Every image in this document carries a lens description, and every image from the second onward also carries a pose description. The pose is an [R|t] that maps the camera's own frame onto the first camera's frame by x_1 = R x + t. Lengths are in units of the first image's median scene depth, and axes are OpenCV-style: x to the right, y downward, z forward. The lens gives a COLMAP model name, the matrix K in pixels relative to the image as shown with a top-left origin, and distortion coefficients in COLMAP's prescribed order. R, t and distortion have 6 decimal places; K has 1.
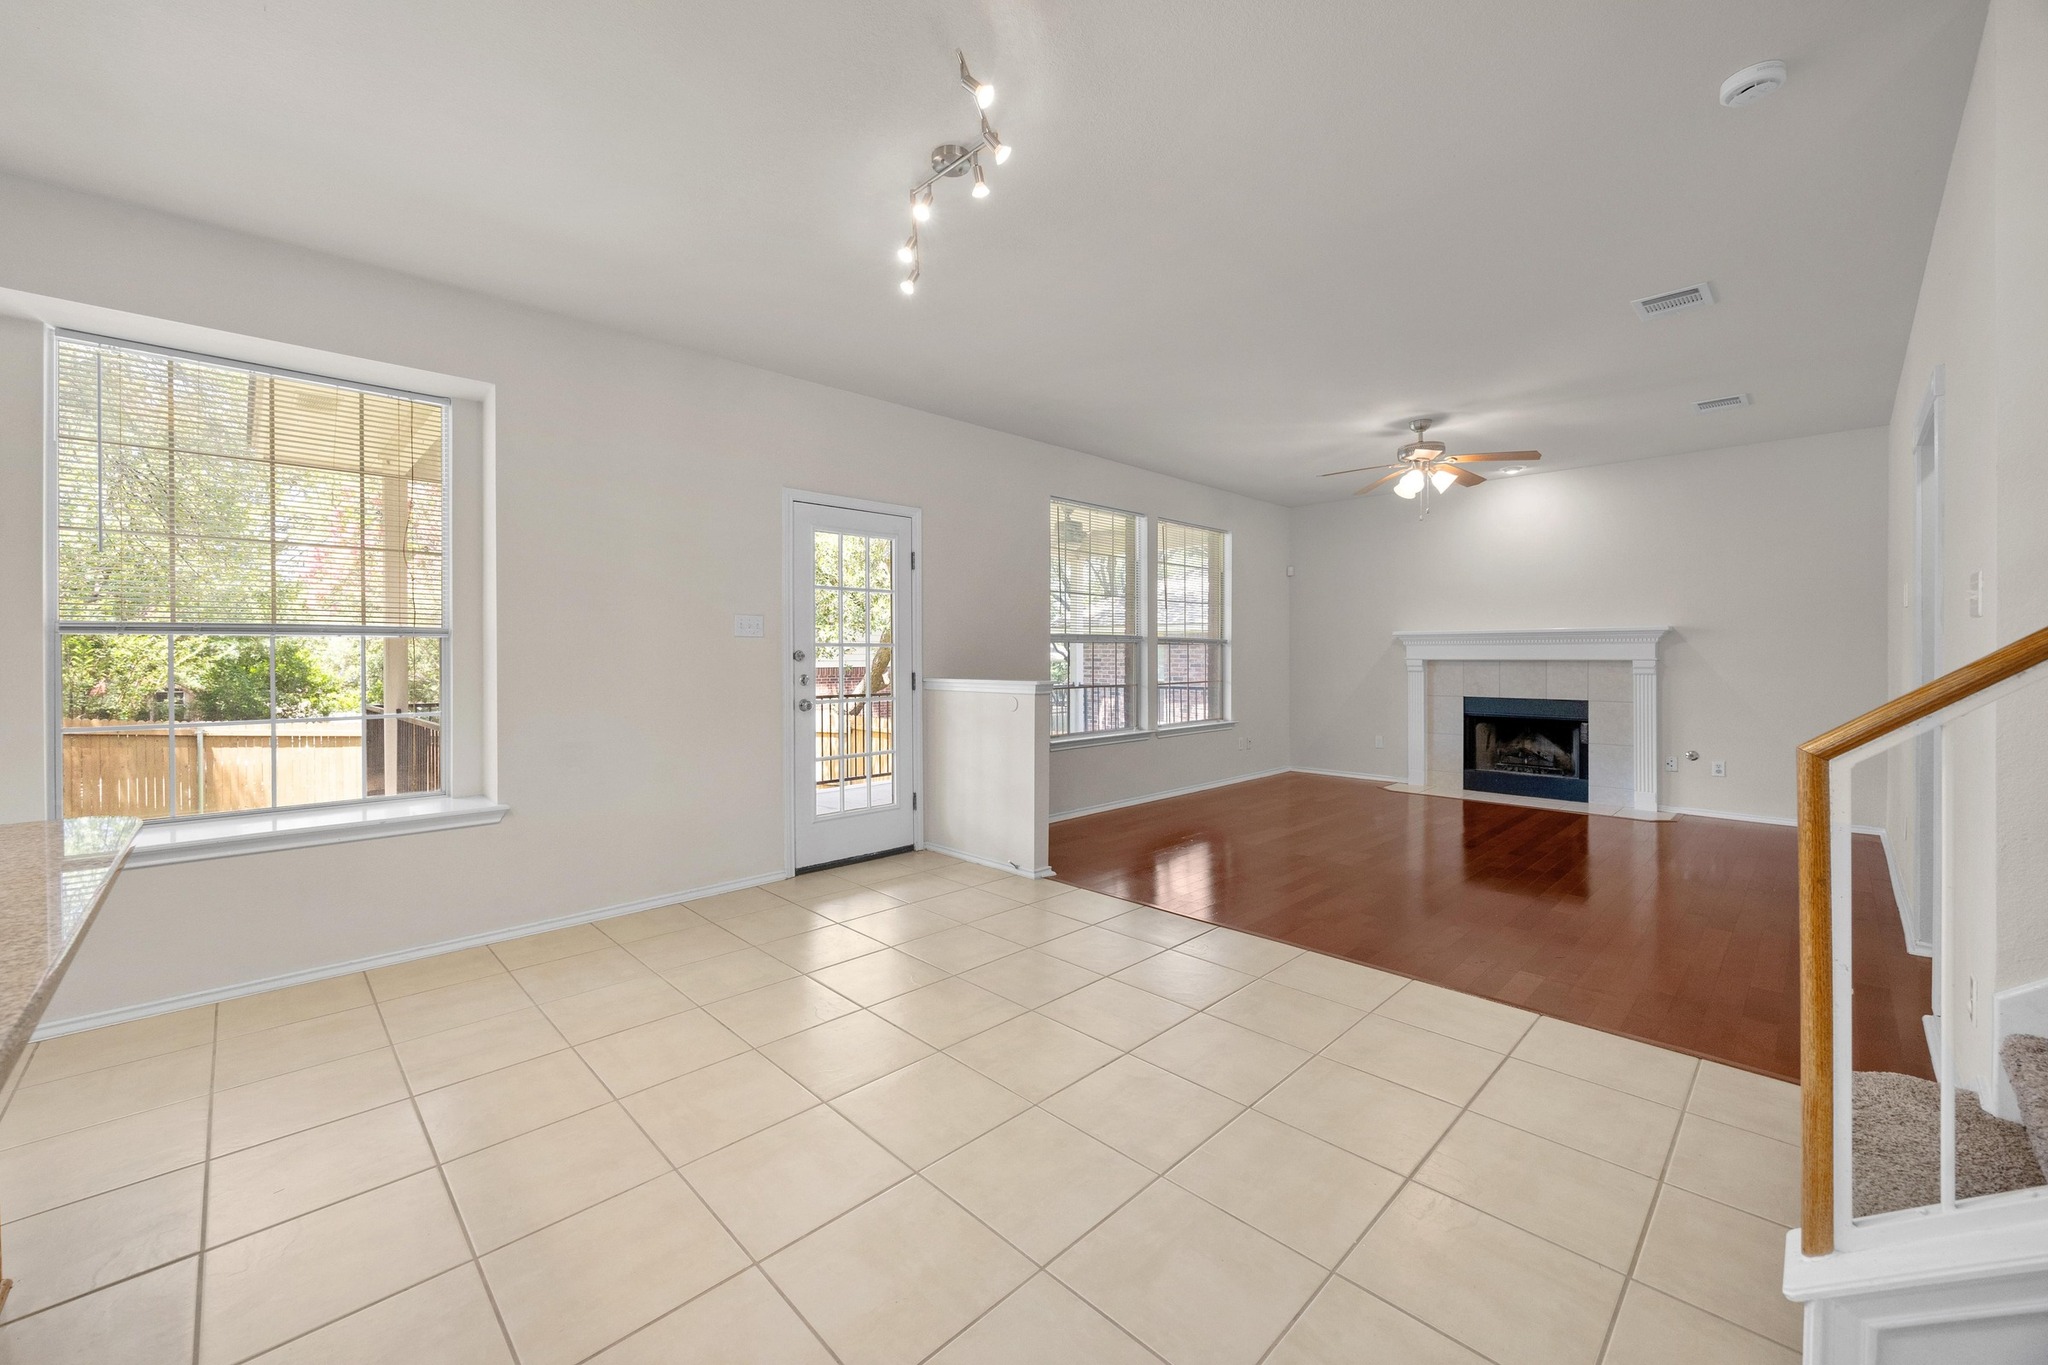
lens RADIAL K [[791.8, 0, 982.0], [0, 791.8, 654.3], [0, 0, 1]] dist [-0.008670, 0.001724]
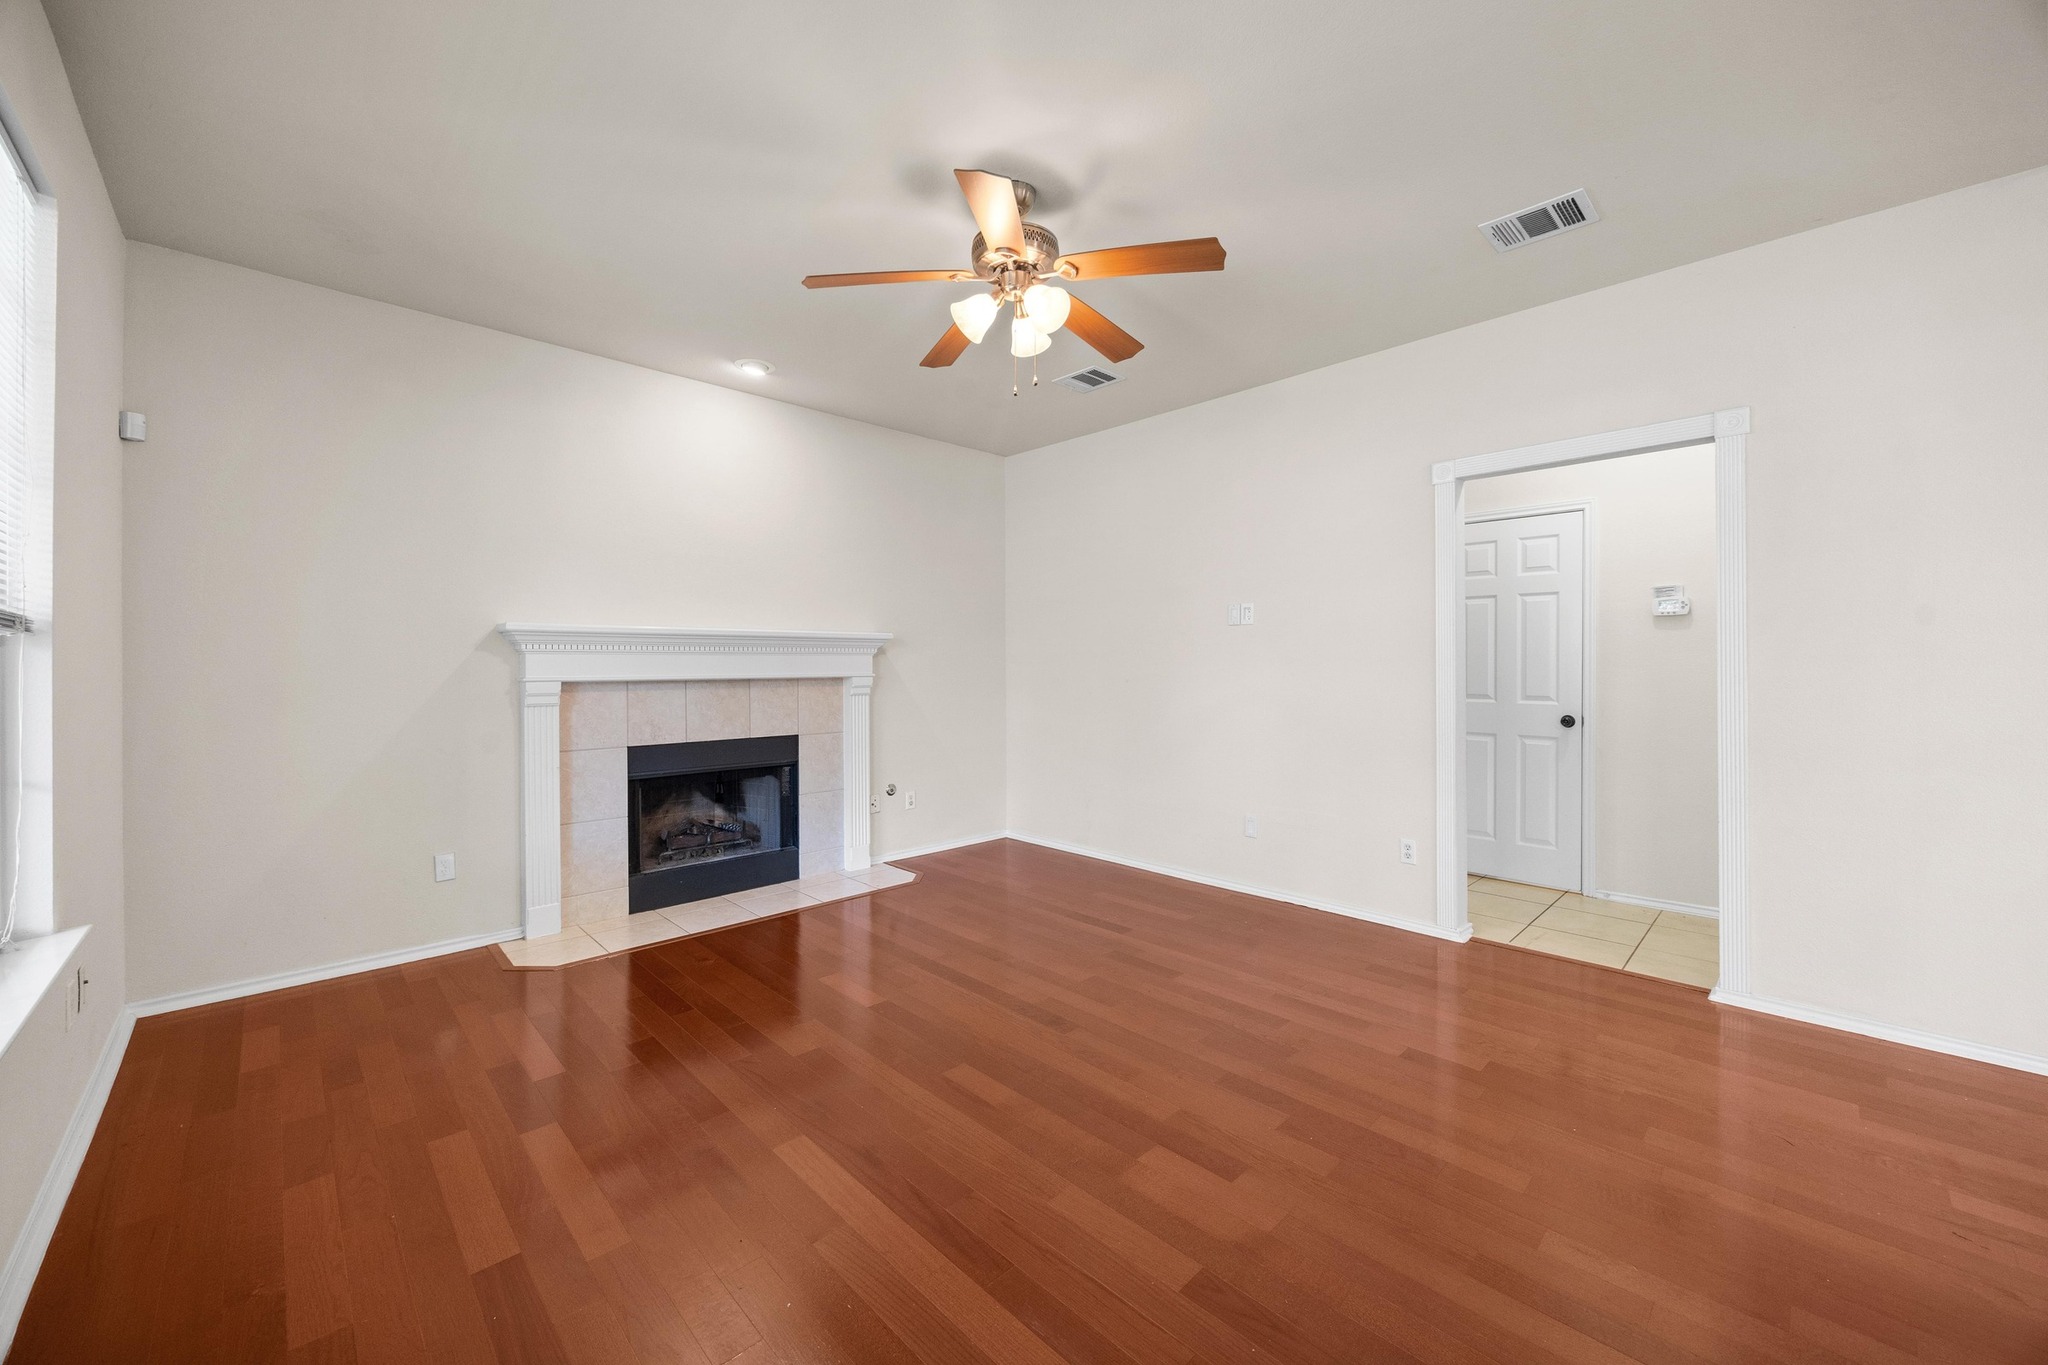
lens RADIAL K [[791.8, 0, 1038.4], [0, 791.8, 669.7], [0, 0, 1]] dist [-0.008670, 0.001724]
pose [[-0.045283, -0.001239, 0.998973, 0.048917], [0.006996, 0.999974, 0.001557, 0.000932], [-0.998950, 0.007059, -0.045273, 0.786272]]
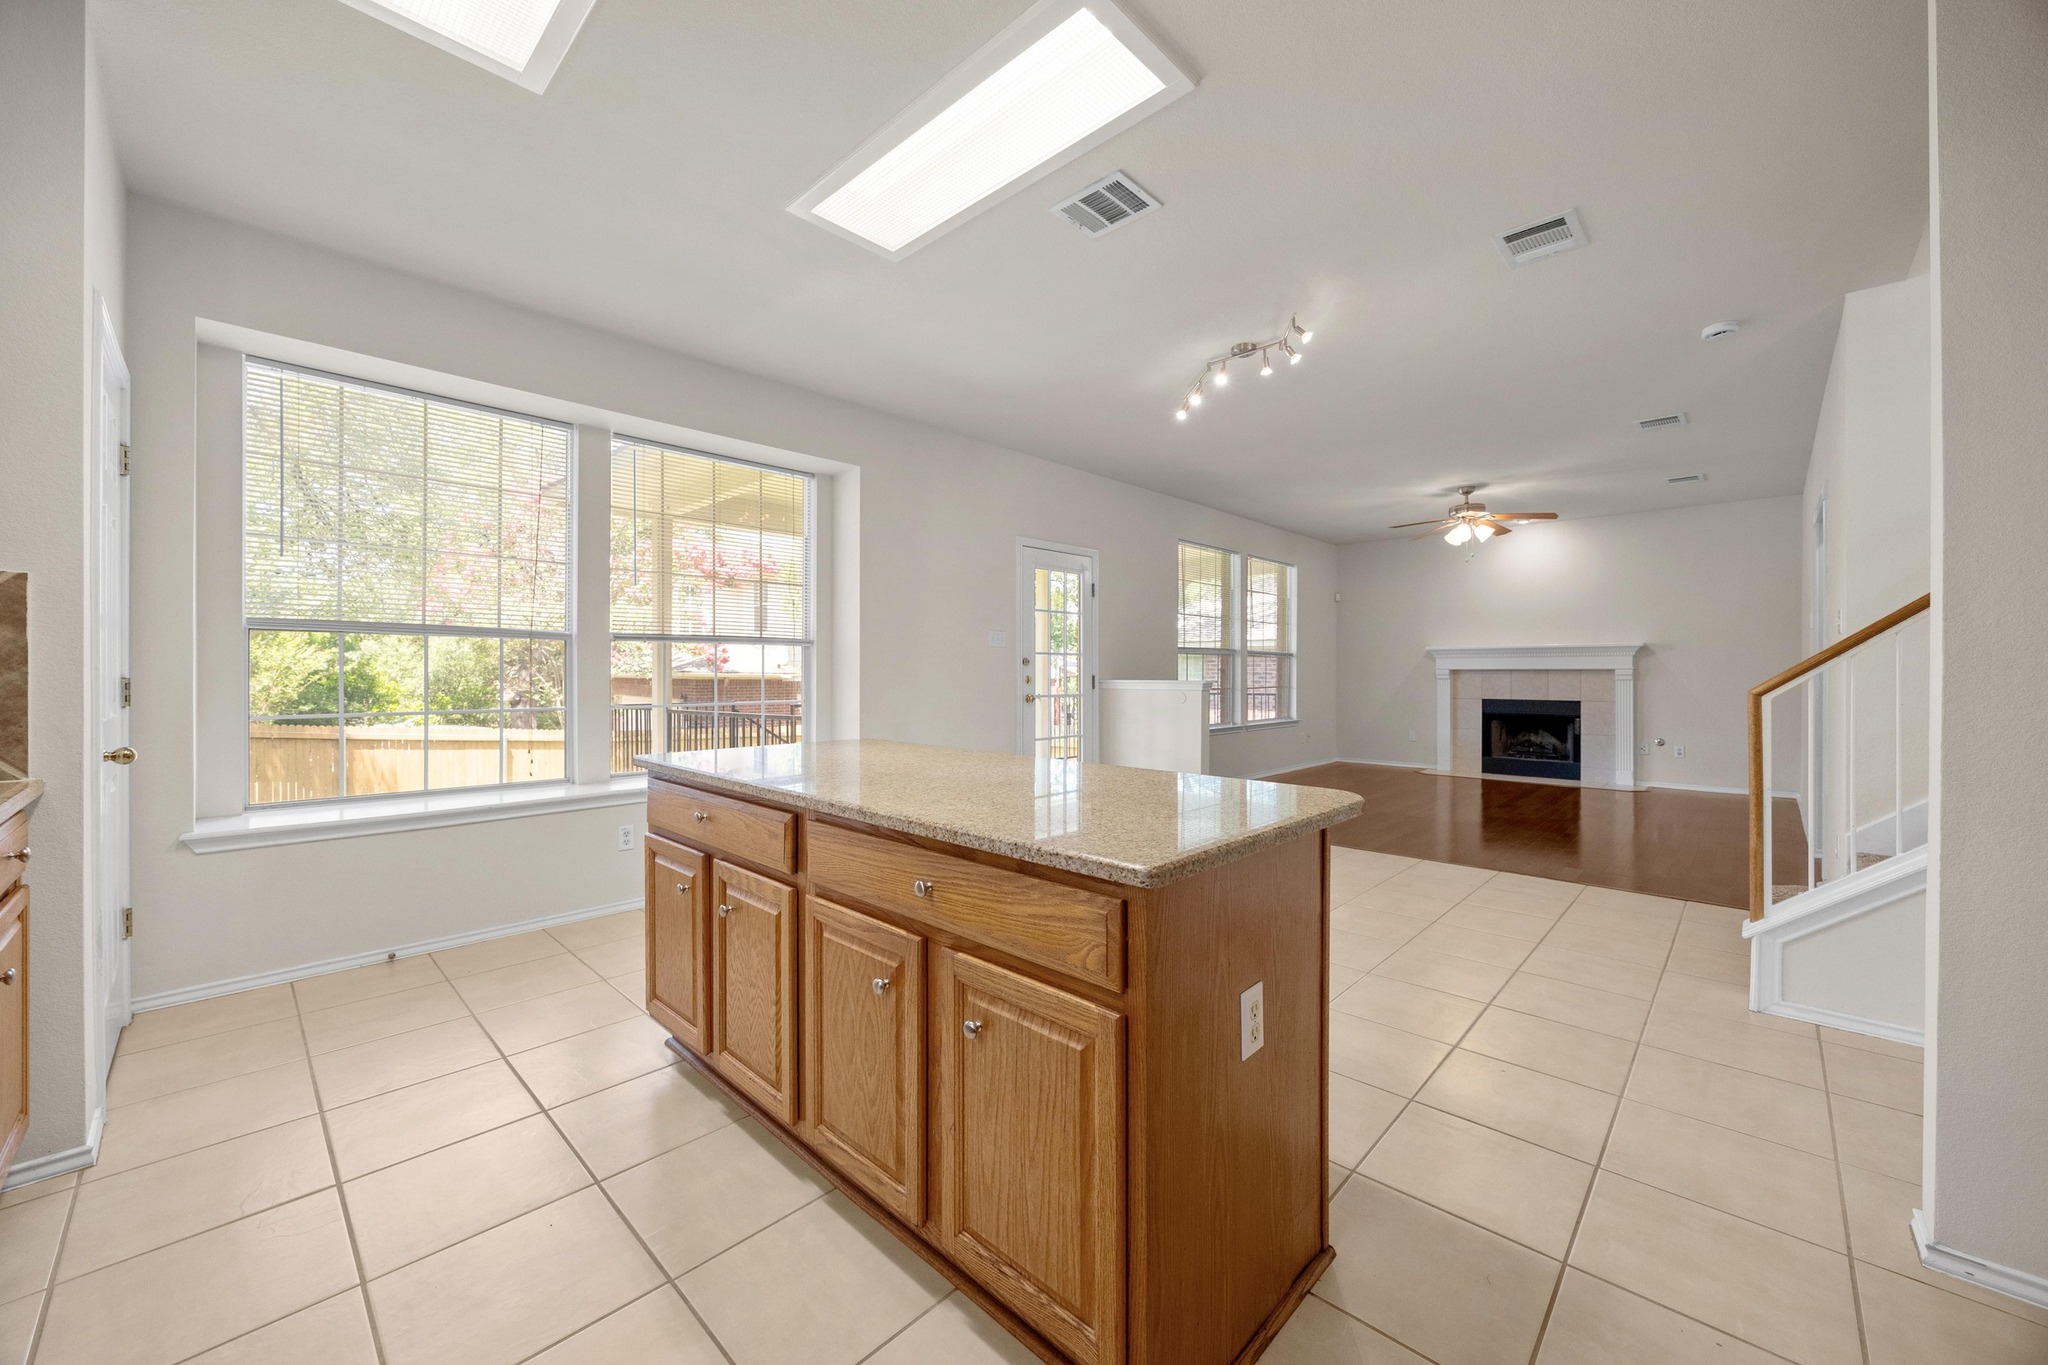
lens RADIAL K [[791.8, 0, 989.0], [0, 791.8, 670.6], [0, 0, 1]] dist [-0.008670, 0.001724]
pose [[0.998791, 0.002678, 0.049076, -0.251010], [-0.002645, 0.999996, -0.000739, 0.012449], [-0.049077, 0.000608, 0.998795, -0.230535]]
